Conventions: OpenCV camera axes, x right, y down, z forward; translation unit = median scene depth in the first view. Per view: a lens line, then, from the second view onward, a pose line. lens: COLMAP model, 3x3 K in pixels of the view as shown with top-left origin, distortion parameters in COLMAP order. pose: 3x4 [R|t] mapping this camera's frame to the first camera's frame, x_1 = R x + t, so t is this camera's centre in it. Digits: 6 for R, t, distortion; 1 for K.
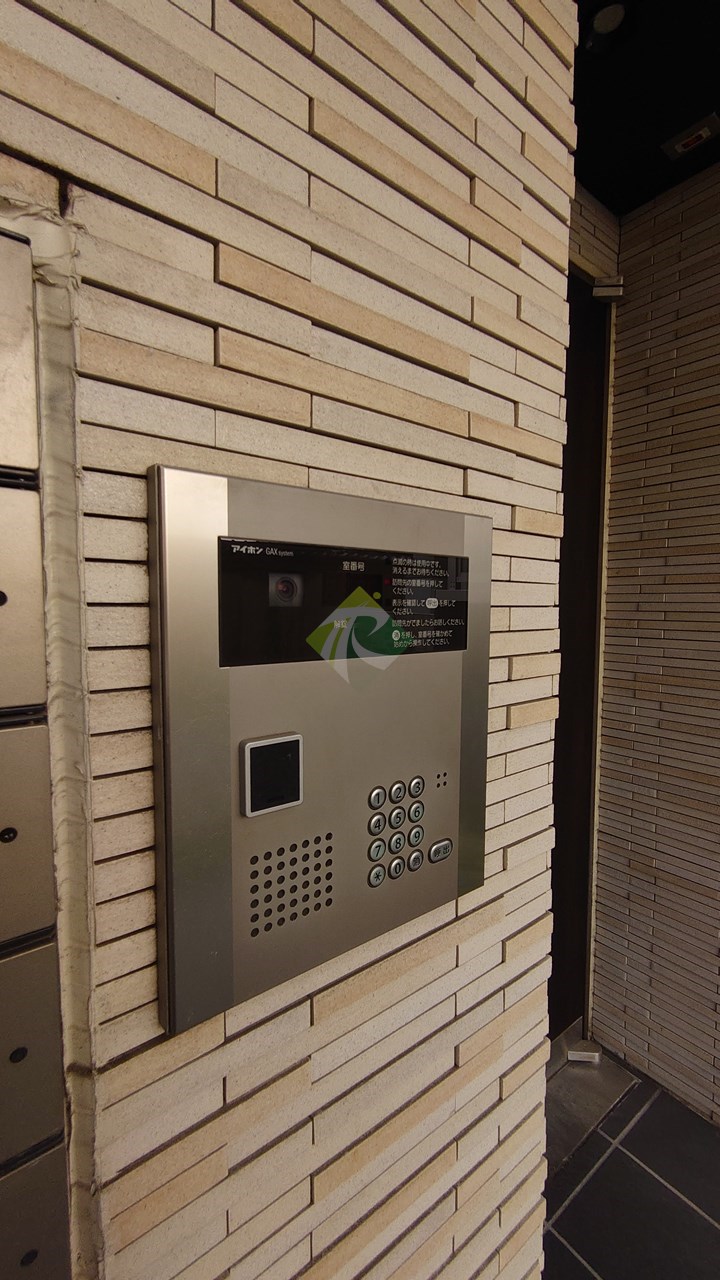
lens RADIAL K [[535.6, 0, 361.3], [0, 535.6, 642.5], [0, 0, 1]] dist [0.003398, 0.000140]
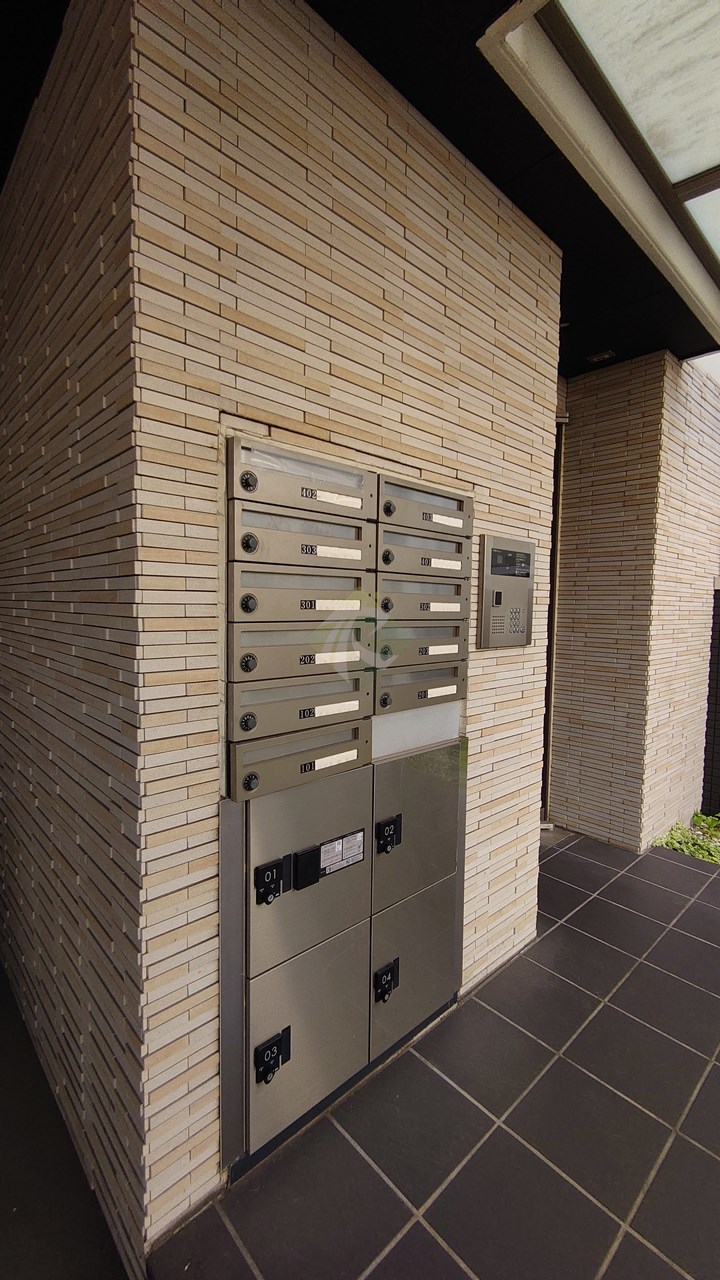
lens RADIAL K [[535.6, 0, 358.5], [0, 535.6, 636.8], [0, 0, 1]] dist [0.003398, 0.000140]
pose [[0.996113, 0.010092, 0.087509, -0.445614], [-0.009371, 0.999919, -0.008646, 0.157581], [-0.087589, 0.007792, 0.996126, -0.889668]]
